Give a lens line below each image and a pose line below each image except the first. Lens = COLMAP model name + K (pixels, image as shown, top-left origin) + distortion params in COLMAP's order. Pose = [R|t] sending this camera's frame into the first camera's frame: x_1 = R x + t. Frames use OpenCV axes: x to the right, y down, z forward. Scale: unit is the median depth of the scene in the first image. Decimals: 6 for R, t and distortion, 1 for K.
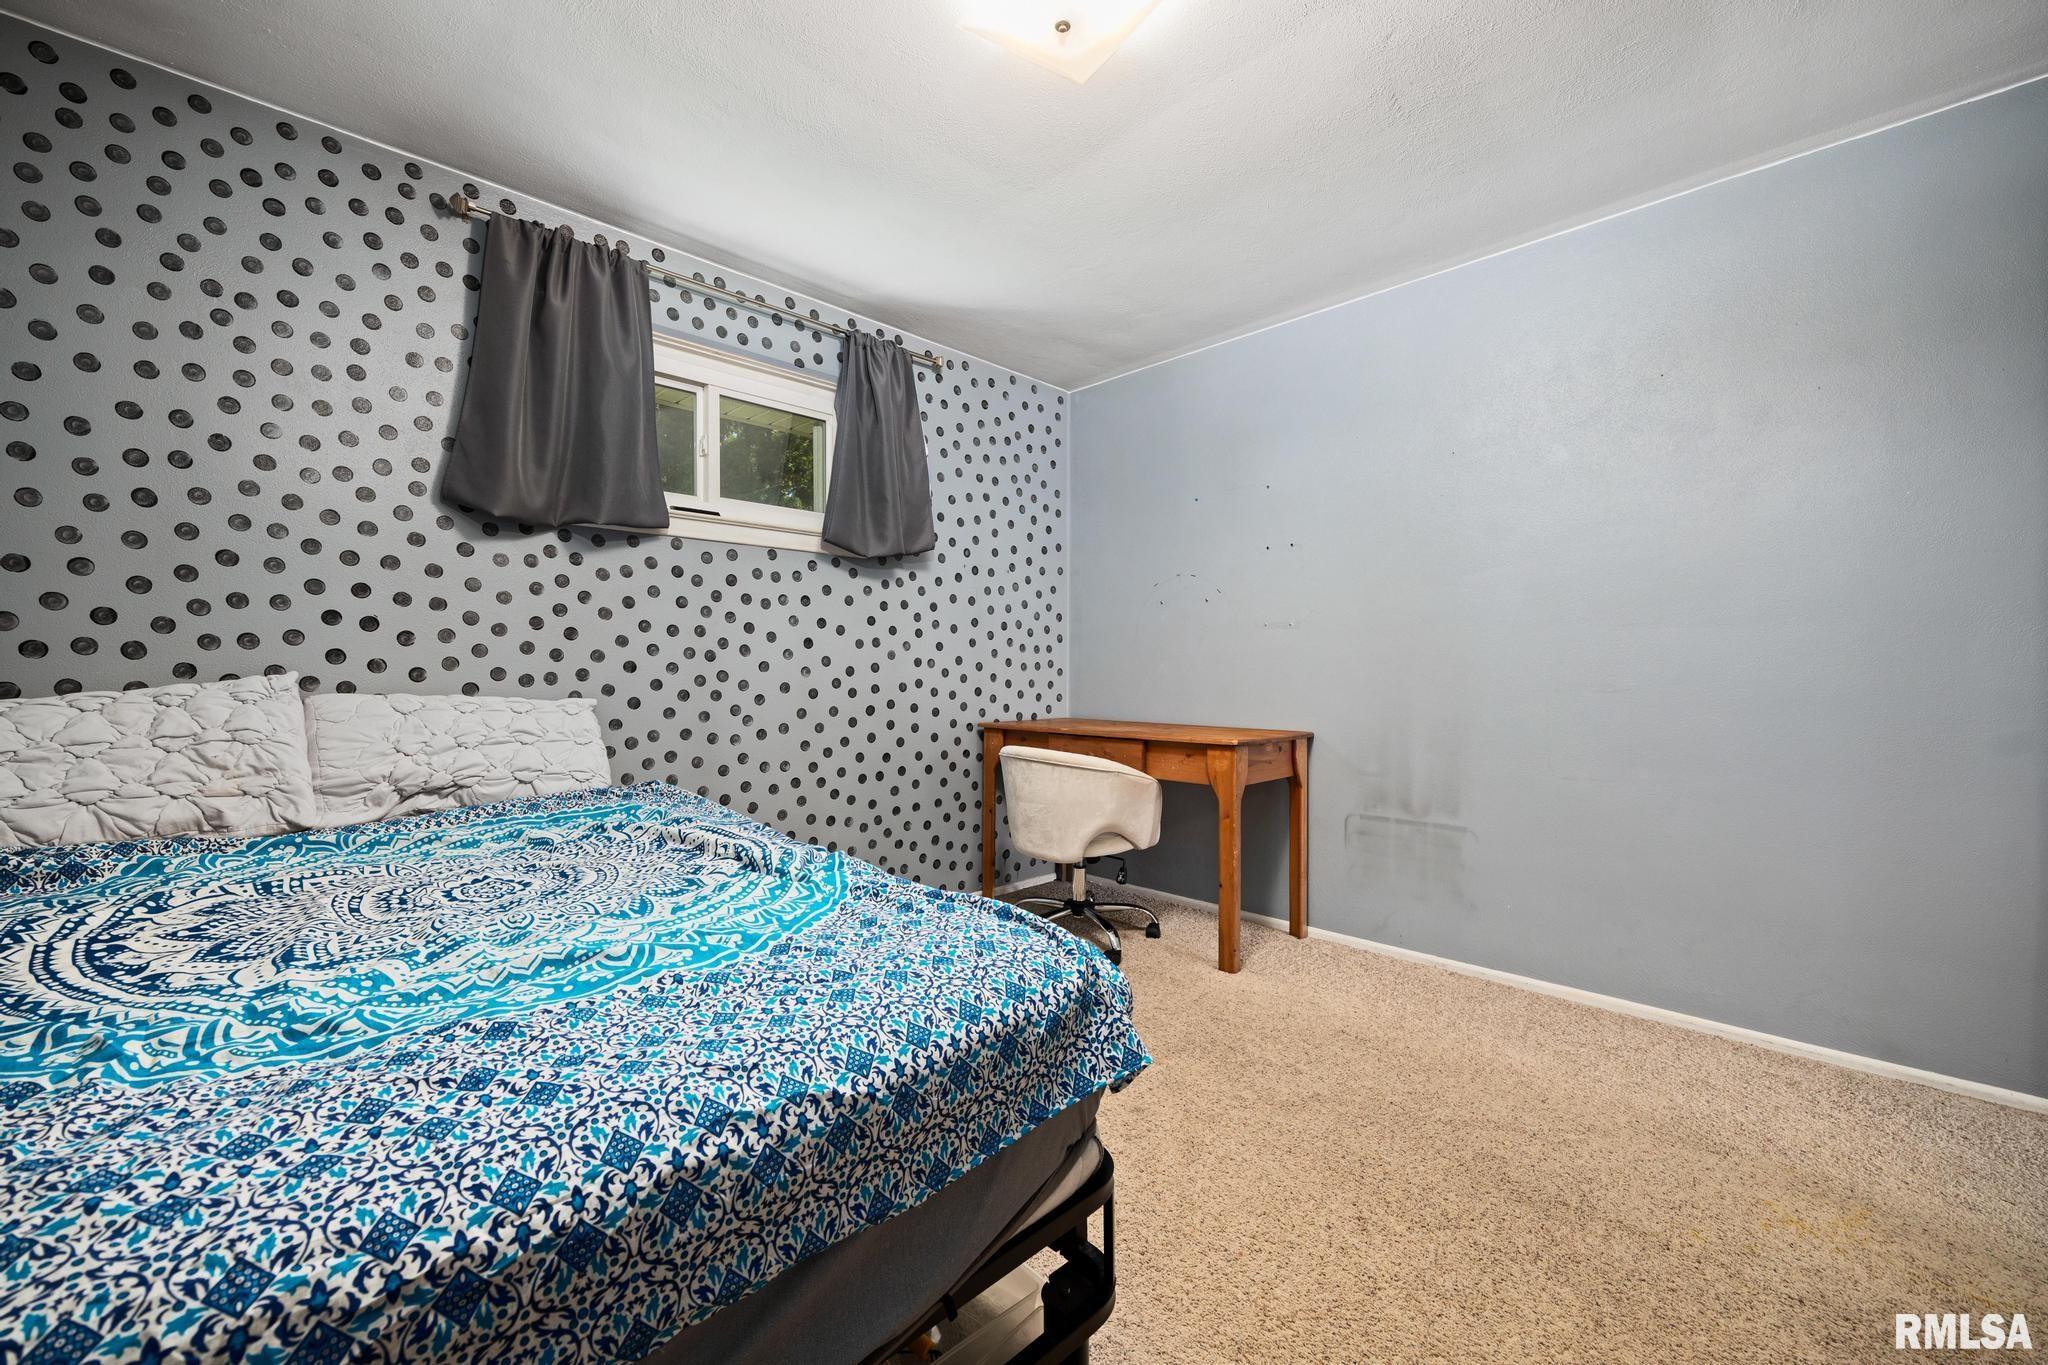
lens RADIAL K [[832.3, 0, 1014.8], [0, 832.3, 655.0], [0, 0, 1]] dist [-0.002165, 0.000084]
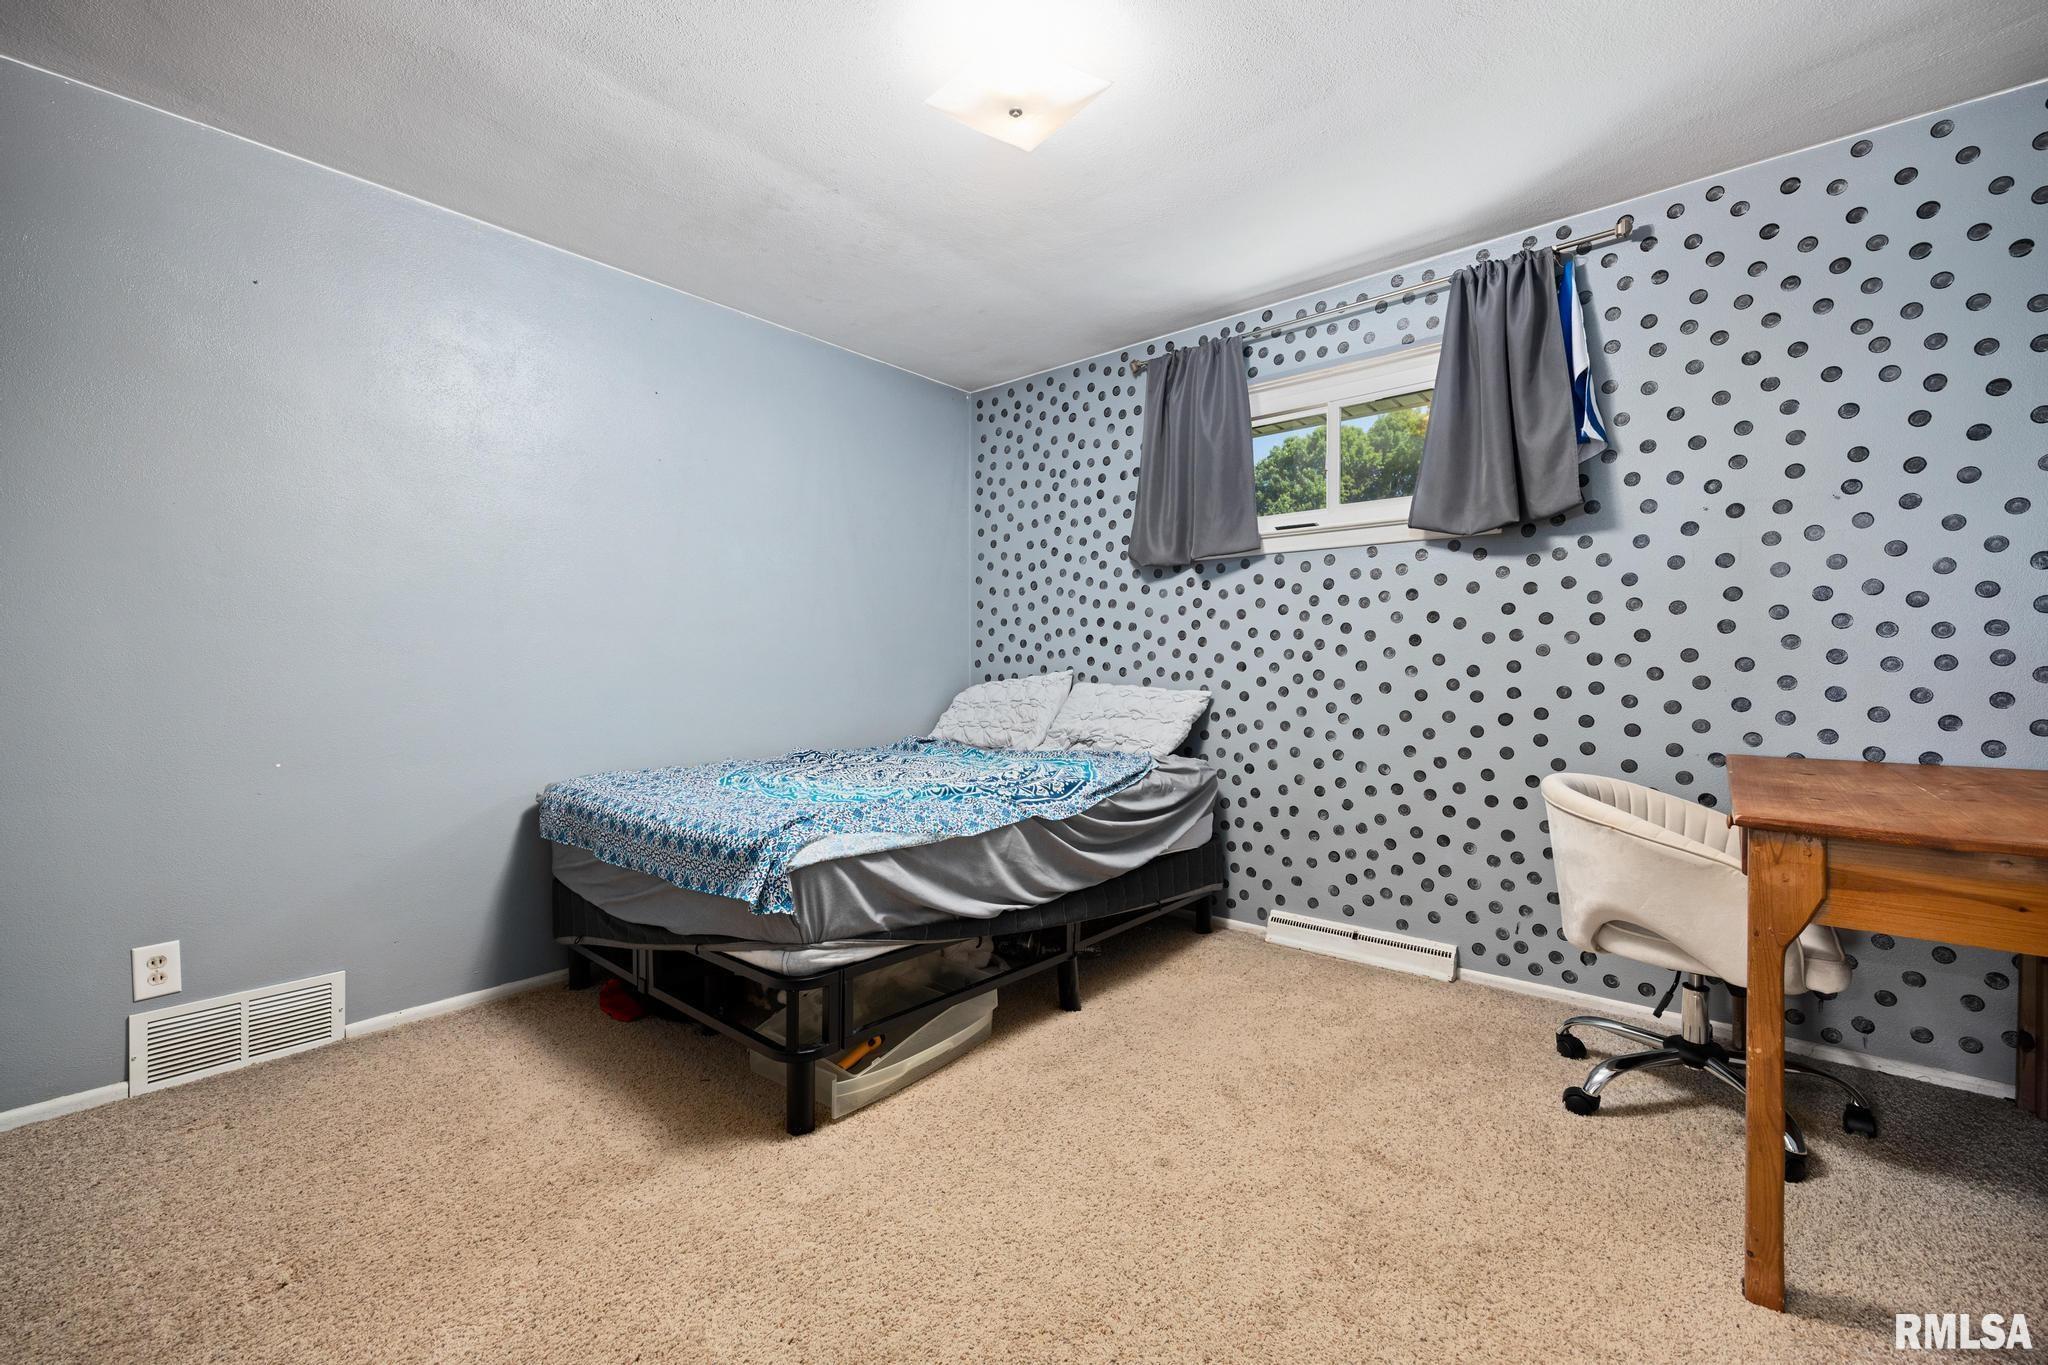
lens RADIAL K [[832.3, 0, 1014.8], [0, 832.3, 655.0], [0, 0, 1]] dist [-0.002165, 0.000084]
pose [[0.078689, -0.015582, -0.996777, 0.679747], [0.017784, 0.999741, -0.014224, 0.007983], [0.996741, -0.016608, 0.078946, 0.524407]]
